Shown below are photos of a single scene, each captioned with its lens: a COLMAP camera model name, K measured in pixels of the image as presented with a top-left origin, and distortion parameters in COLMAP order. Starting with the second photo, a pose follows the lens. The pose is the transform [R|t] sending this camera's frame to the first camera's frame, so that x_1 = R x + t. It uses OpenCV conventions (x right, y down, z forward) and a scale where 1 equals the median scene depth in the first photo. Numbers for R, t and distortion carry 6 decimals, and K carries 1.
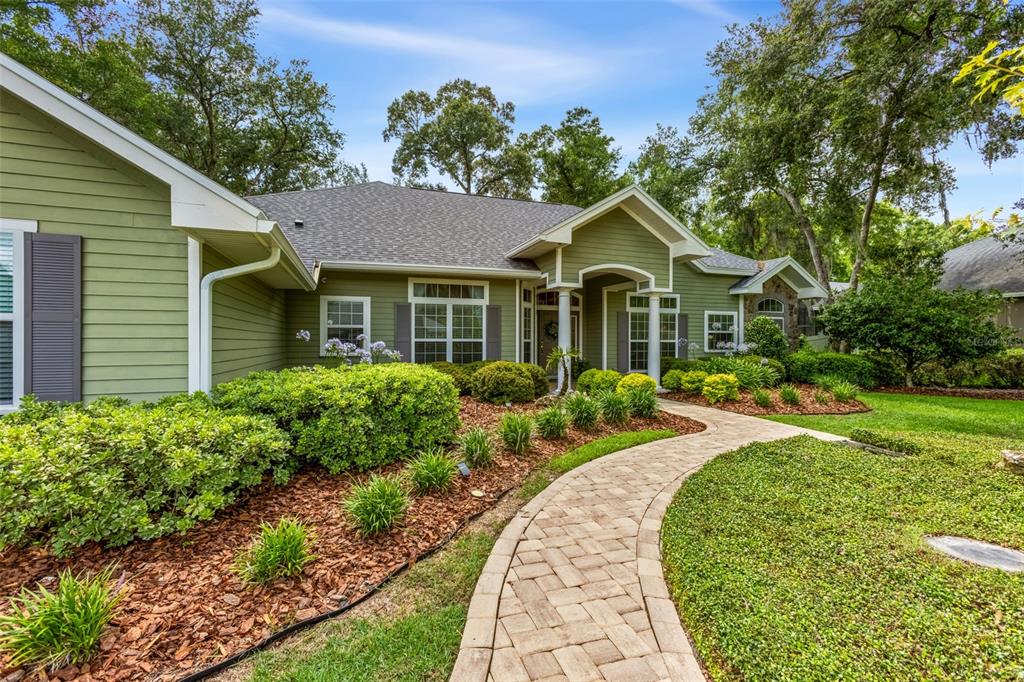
lens RADIAL K [[454.7, 0, 512.0], [0, 454.7, 341.0], [0, 0, 1]] dist [-0.010119, 0.008417]
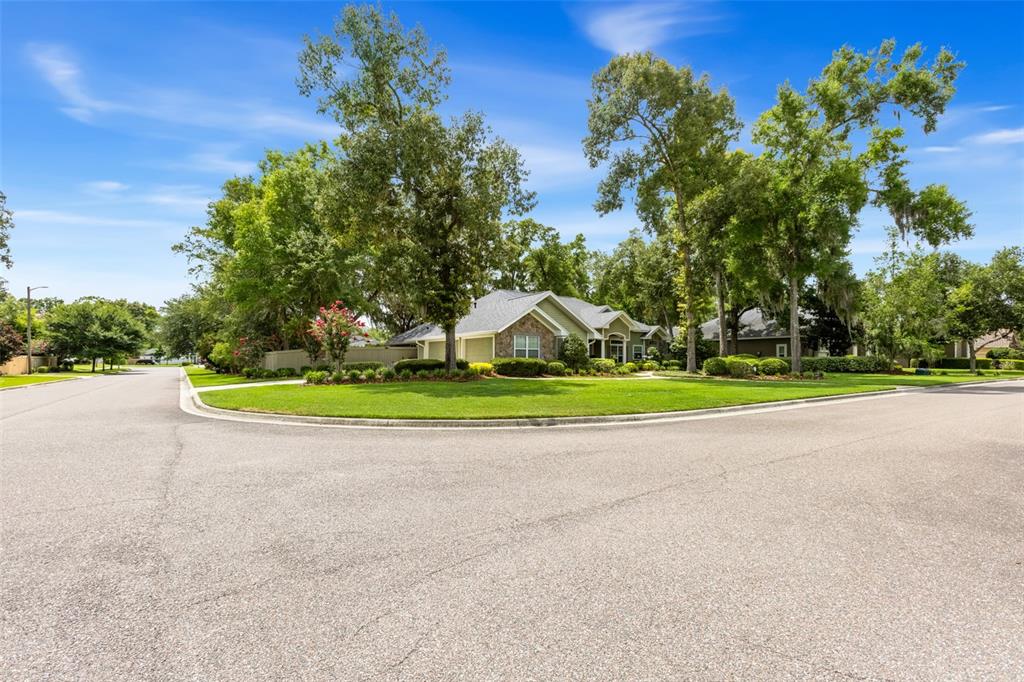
lens RADIAL K [[491.9, 0, 488.5], [0, 491.9, 359.1], [0, 0, 1]] dist [-0.000697, 0.000187]
pose [[0.970362, 0.002233, 0.241647, -1.516554], [-0.001181, 0.999989, -0.004498, 0.045428], [-0.241655, 0.004079, 0.970354, -2.235183]]
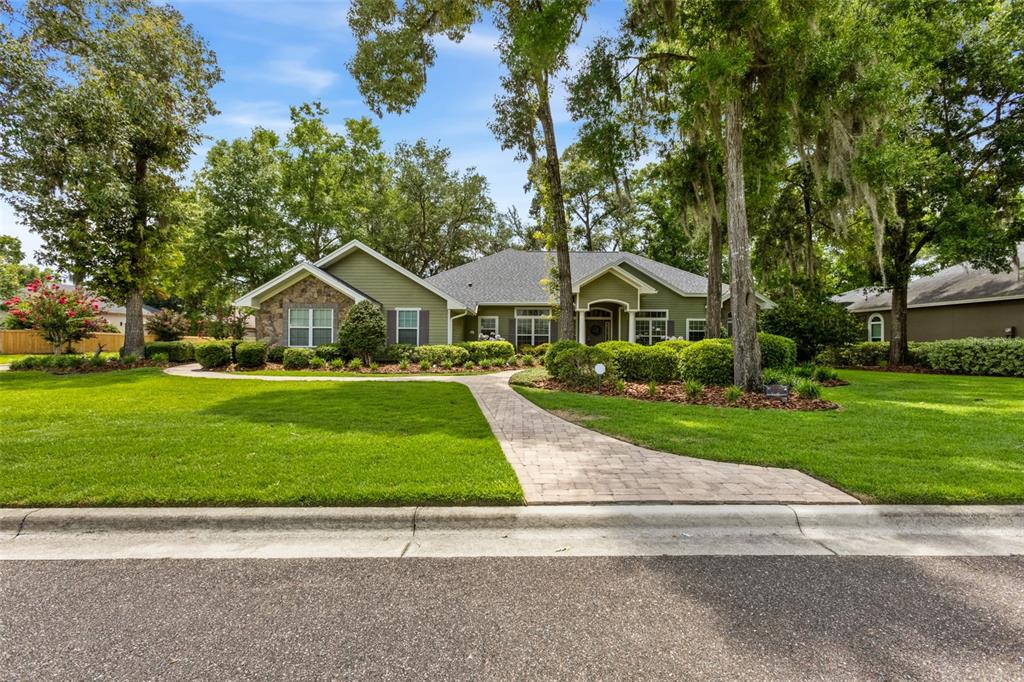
lens RADIAL K [[474.8, 0, 512.0], [0, 474.8, 341.0], [0, 0, 1]] dist [-0.001436, 0.000975]
pose [[0.942445, 0.005561, -0.334314, 0.523940], [-0.005164, 0.999985, 0.002076, 0.022728], [0.334320, -0.000230, 0.942459, -1.168552]]
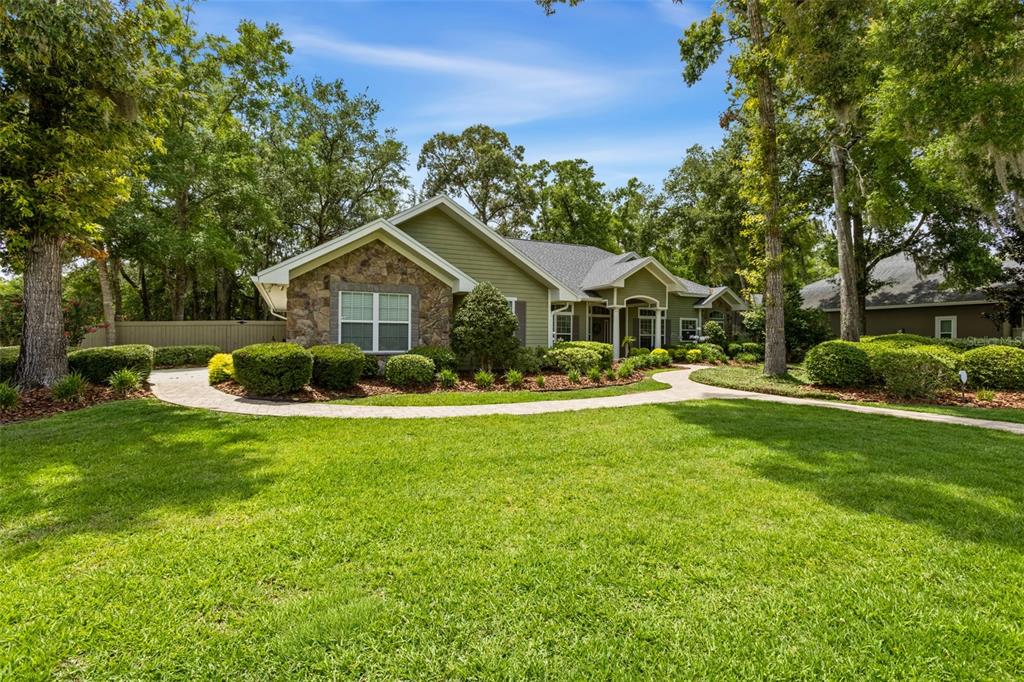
lens RADIAL K [[474.8, 0, 512.0], [0, 474.8, 341.0], [0, 0, 1]] dist [-0.001436, 0.000975]
pose [[0.993929, 0.003934, 0.109951, -0.521751], [-0.004566, 0.999974, 0.005492, 0.017787], [-0.109927, -0.005961, 0.993922, -0.926555]]
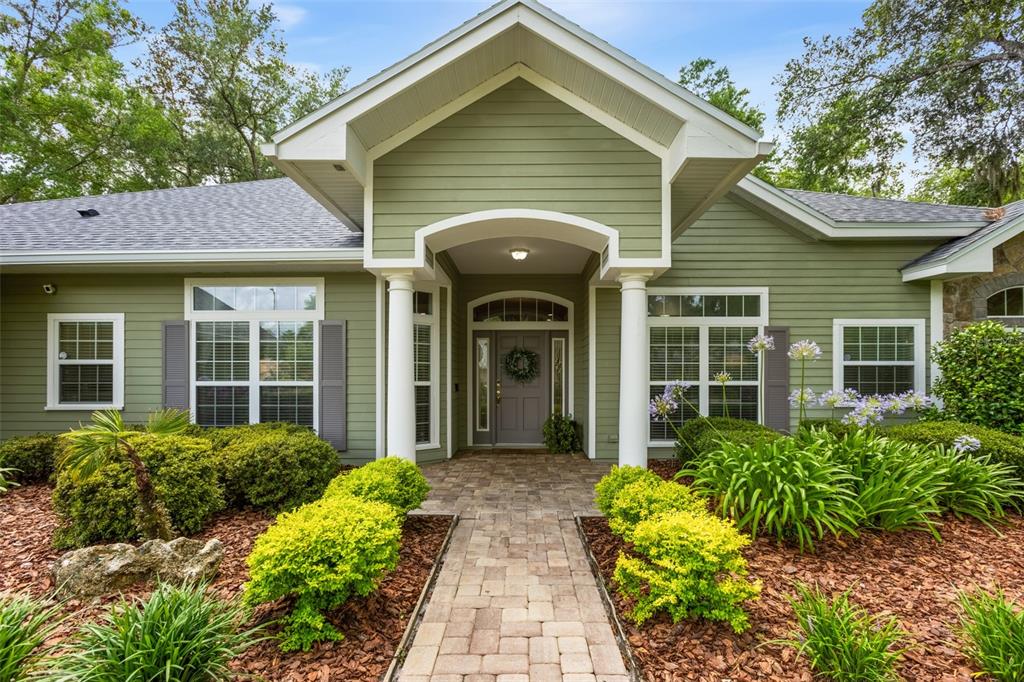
lens RADIAL K [[459.0, 0, 516.5], [0, 459.0, 374.2], [0, 0, 1]] dist [0.000223, 0.000443]
pose [[0.934883, -0.004982, -0.354921, 0.369381], [0.002653, 0.999972, -0.007050, -0.008553], [0.354946, 0.005649, 0.934870, 0.564361]]
